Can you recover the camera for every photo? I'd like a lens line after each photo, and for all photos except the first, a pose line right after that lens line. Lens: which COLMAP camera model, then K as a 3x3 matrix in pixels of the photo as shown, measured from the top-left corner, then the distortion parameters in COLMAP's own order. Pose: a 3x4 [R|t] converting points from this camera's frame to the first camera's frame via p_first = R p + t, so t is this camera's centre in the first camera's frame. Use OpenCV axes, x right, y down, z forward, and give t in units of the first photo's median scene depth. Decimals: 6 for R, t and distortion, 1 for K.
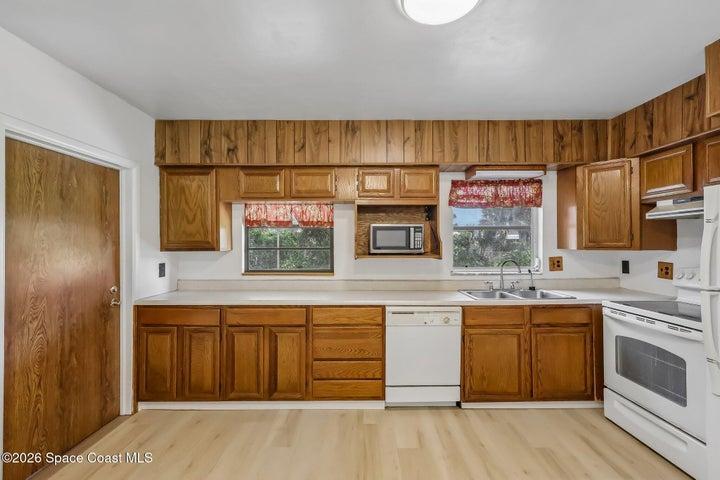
lens RADIAL K [[331.7, 0, 362.0], [0, 331.7, 241.2], [0, 0, 1]] dist [0.001949, 0.000453]
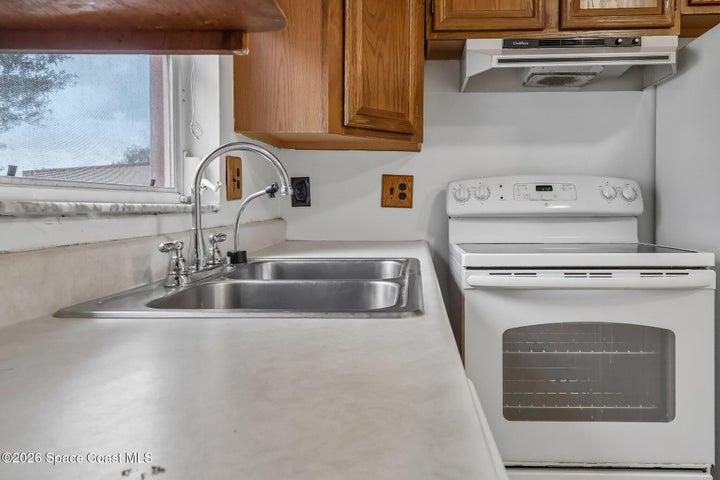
lens RADIAL K [[581.9, 0, 403.0], [0, 581.9, 223.6], [0, 0, 1]] dist [0.007440, 0.002745]
pose [[0.045083, -0.026203, 0.998640, 0.029790], [-0.002583, 0.999650, 0.026346, 0.113822], [-0.998980, -0.003768, 0.045000, 0.951287]]
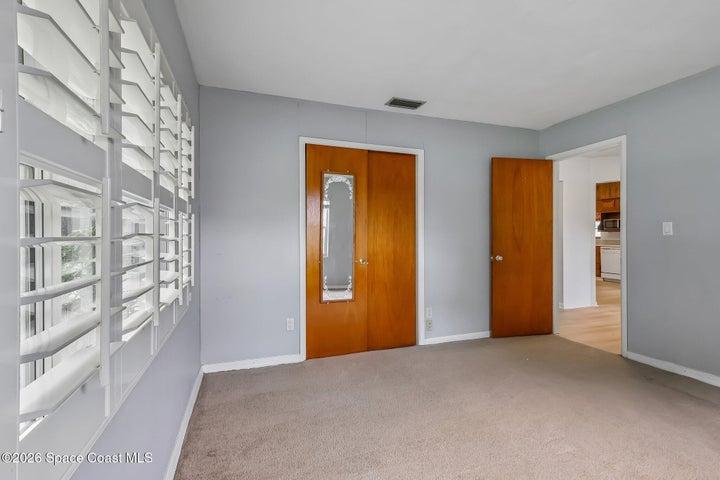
lens RADIAL K [[334.7, 0, 360.0], [0, 334.7, 240.0], [0, 0, 1]] dist [0.002492, 0.000608]
pose [[0.331261, 0.006192, -0.943519, 2.135083], [0.008871, 0.999914, 0.009677, 0.079301], [0.943497, -0.011576, 0.331178, -2.025798]]
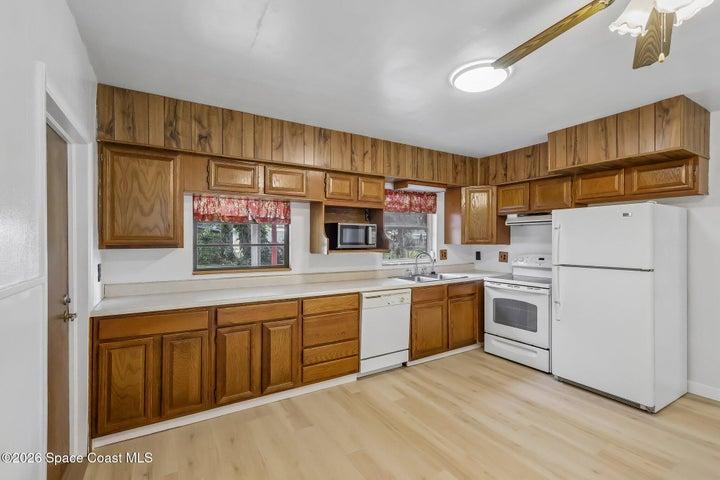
lens RADIAL K [[326.9, 0, 366.8], [0, 326.9, 240.5], [0, 0, 1]] dist [0.000627, 0.000115]
pose [[0.850012, 0.001628, 0.526760, -0.492735], [-0.005728, 0.999965, 0.006153, 0.001456], [-0.526732, -0.008247, 0.849992, -0.003349]]
